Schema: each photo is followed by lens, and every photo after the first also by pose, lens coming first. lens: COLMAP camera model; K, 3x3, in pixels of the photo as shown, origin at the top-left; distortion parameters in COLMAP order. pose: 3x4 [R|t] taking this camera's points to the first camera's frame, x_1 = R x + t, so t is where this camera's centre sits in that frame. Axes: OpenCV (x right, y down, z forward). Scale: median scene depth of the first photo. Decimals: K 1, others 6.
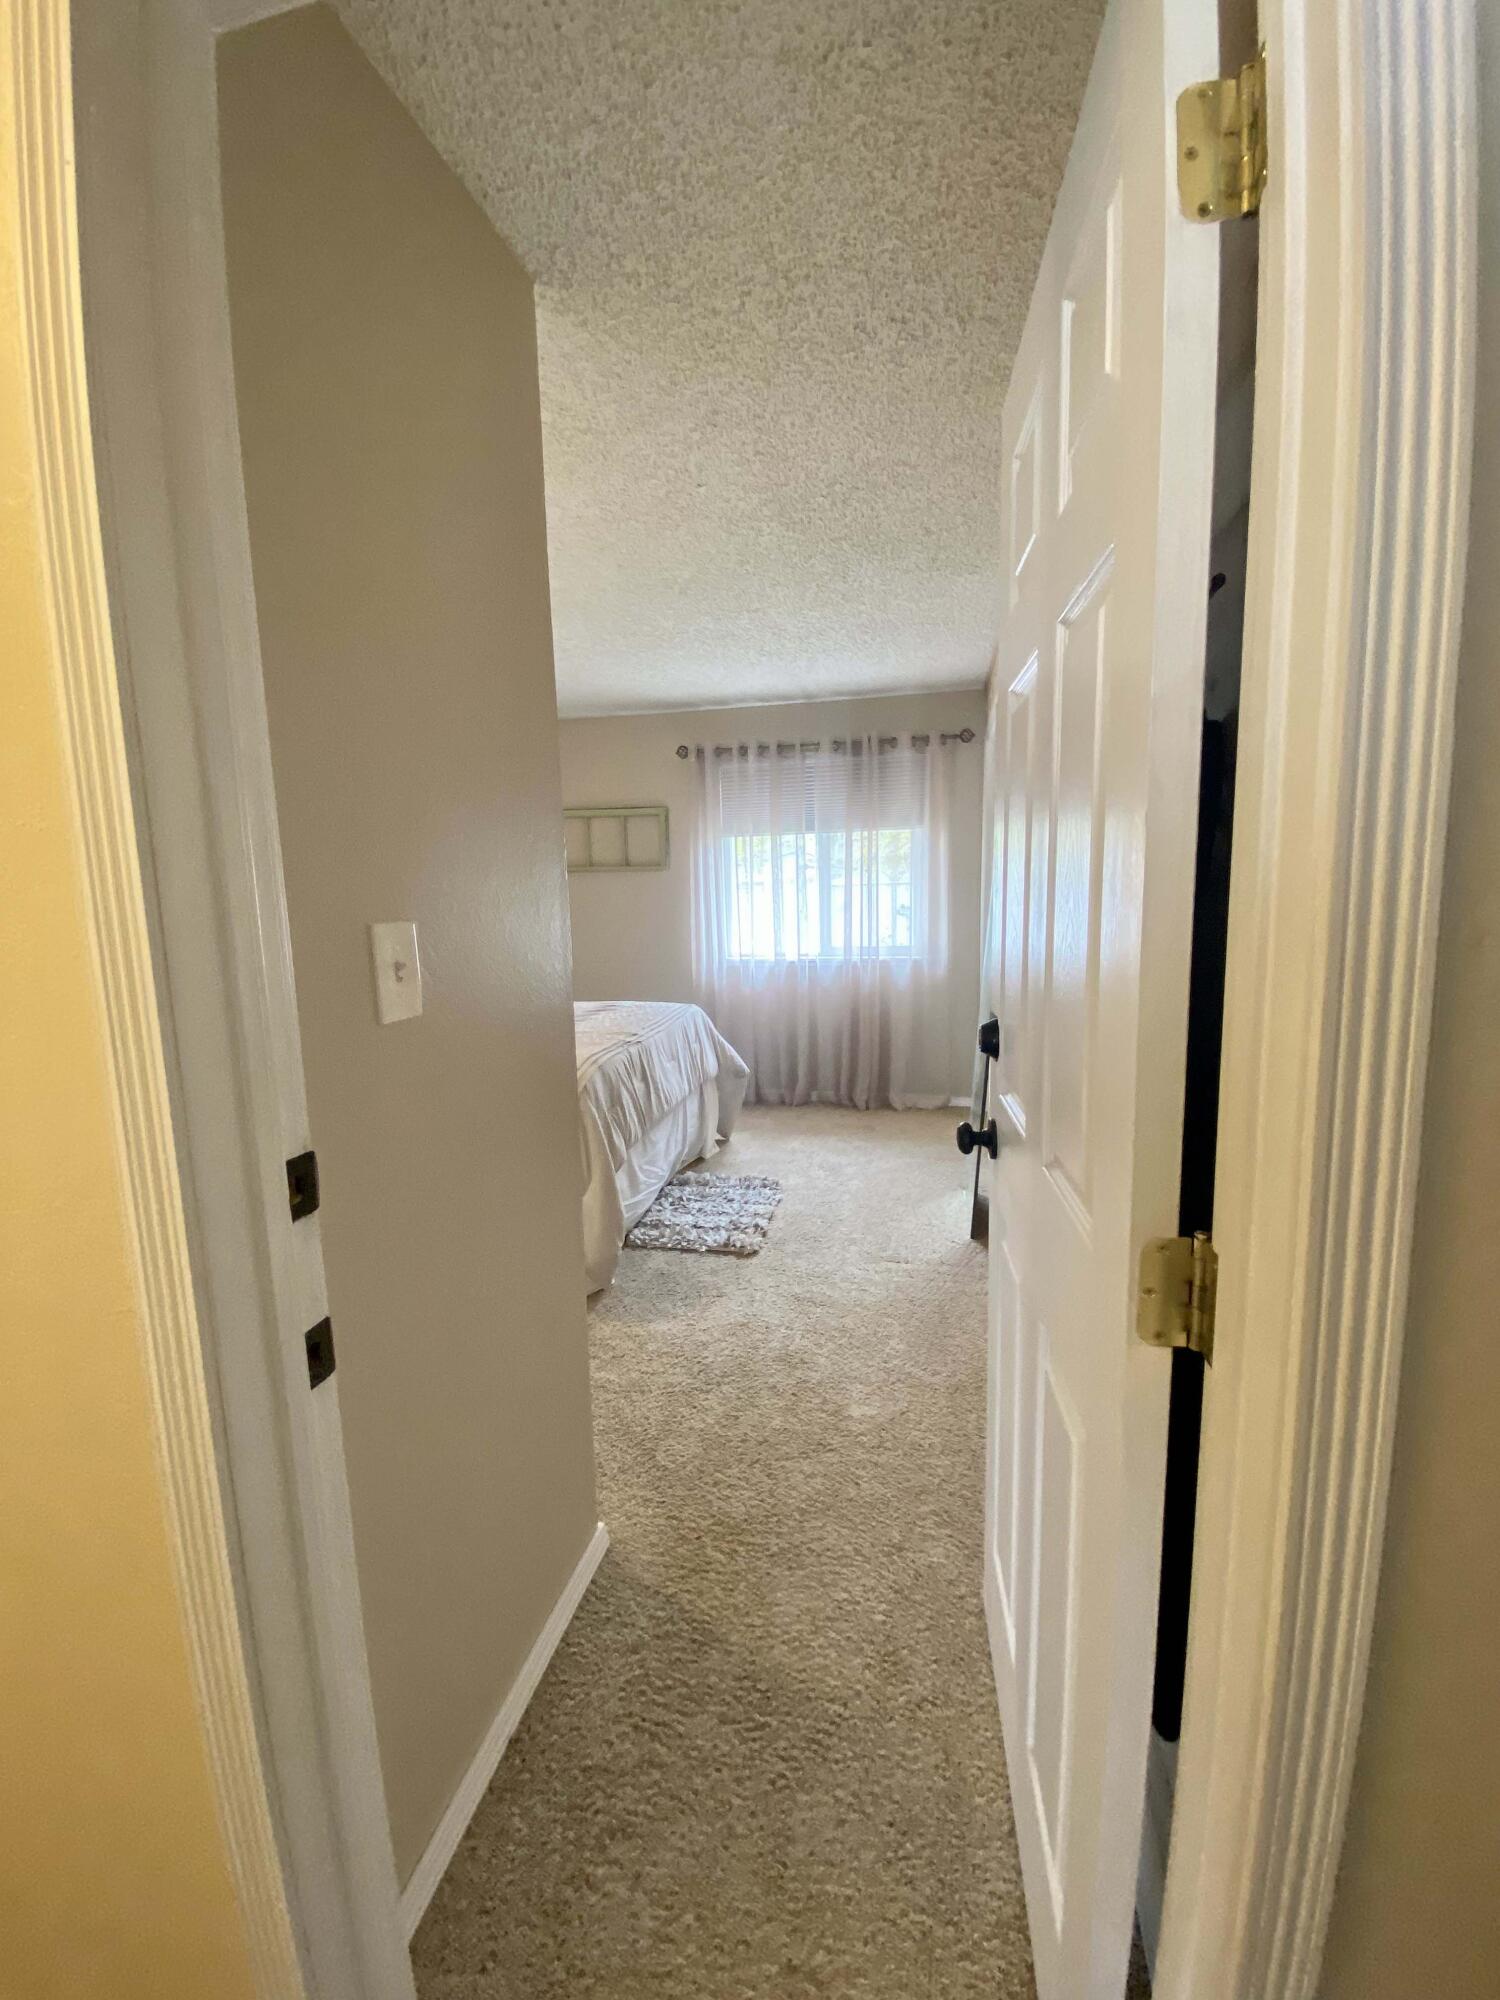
lens RADIAL K [[804.9, 0, 748.9], [0, 804.9, 1002.2], [0, 0, 1]] dist [0.032227, -0.028607]
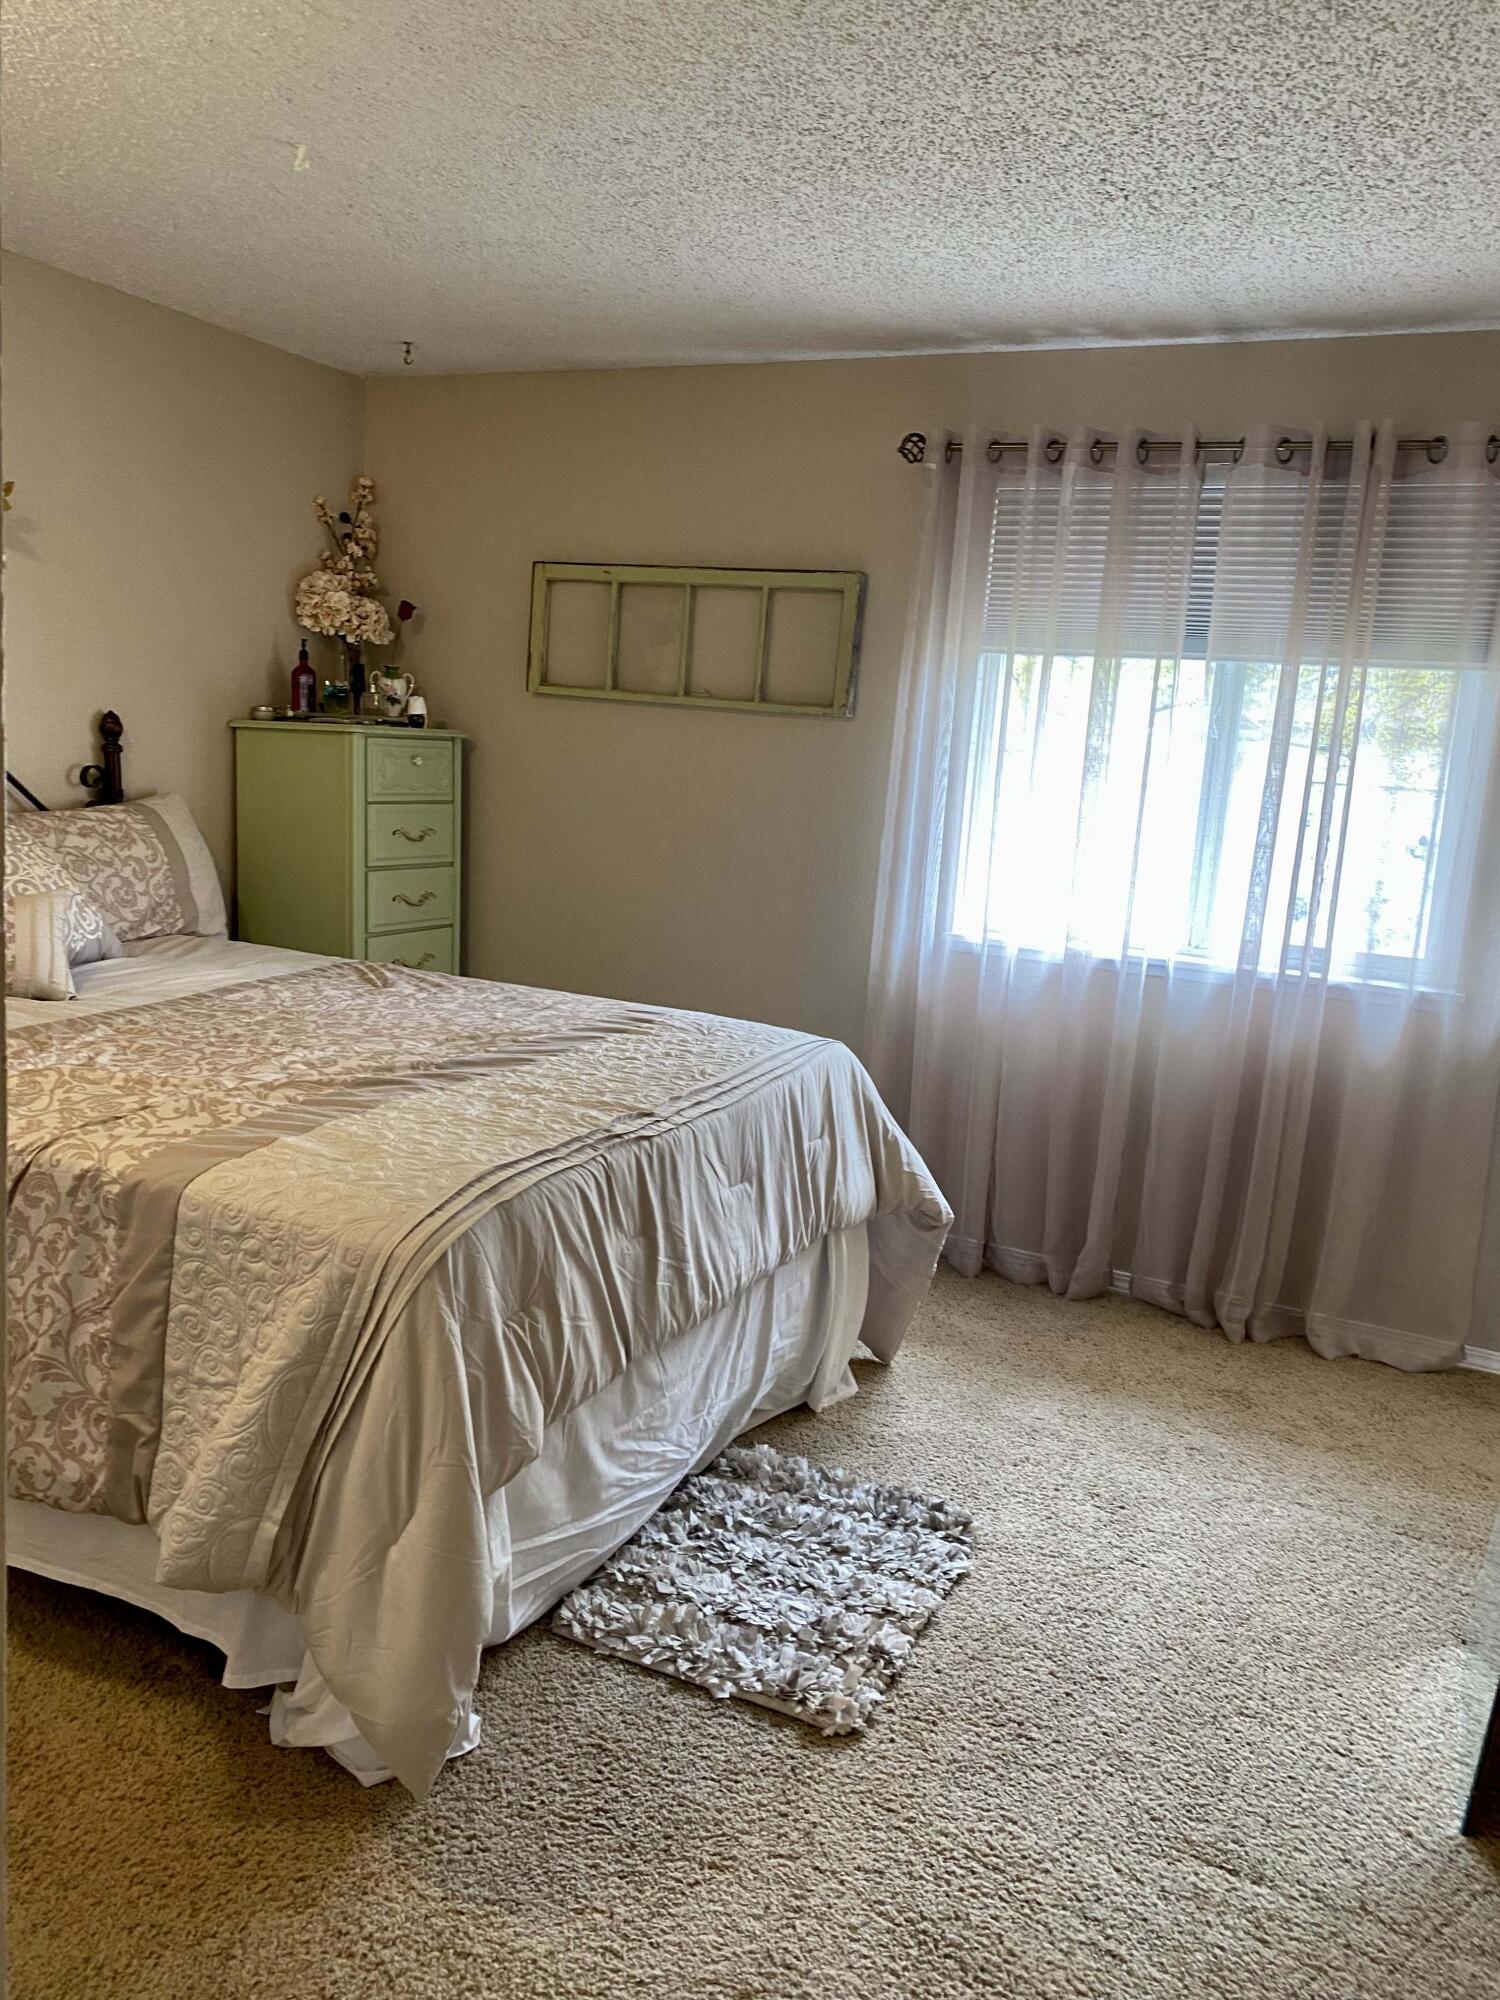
lens RADIAL K [[1501.2, 0, 773.7], [0, 1501.2, 974.8], [0, 0, 1]] dist [0.066425, -0.087497]
pose [[0.969673, 0.129077, -0.207540, 0.056216], [-0.127612, 0.991613, 0.020488, -0.042545], [0.208444, 0.006618, 0.978012, 0.220877]]
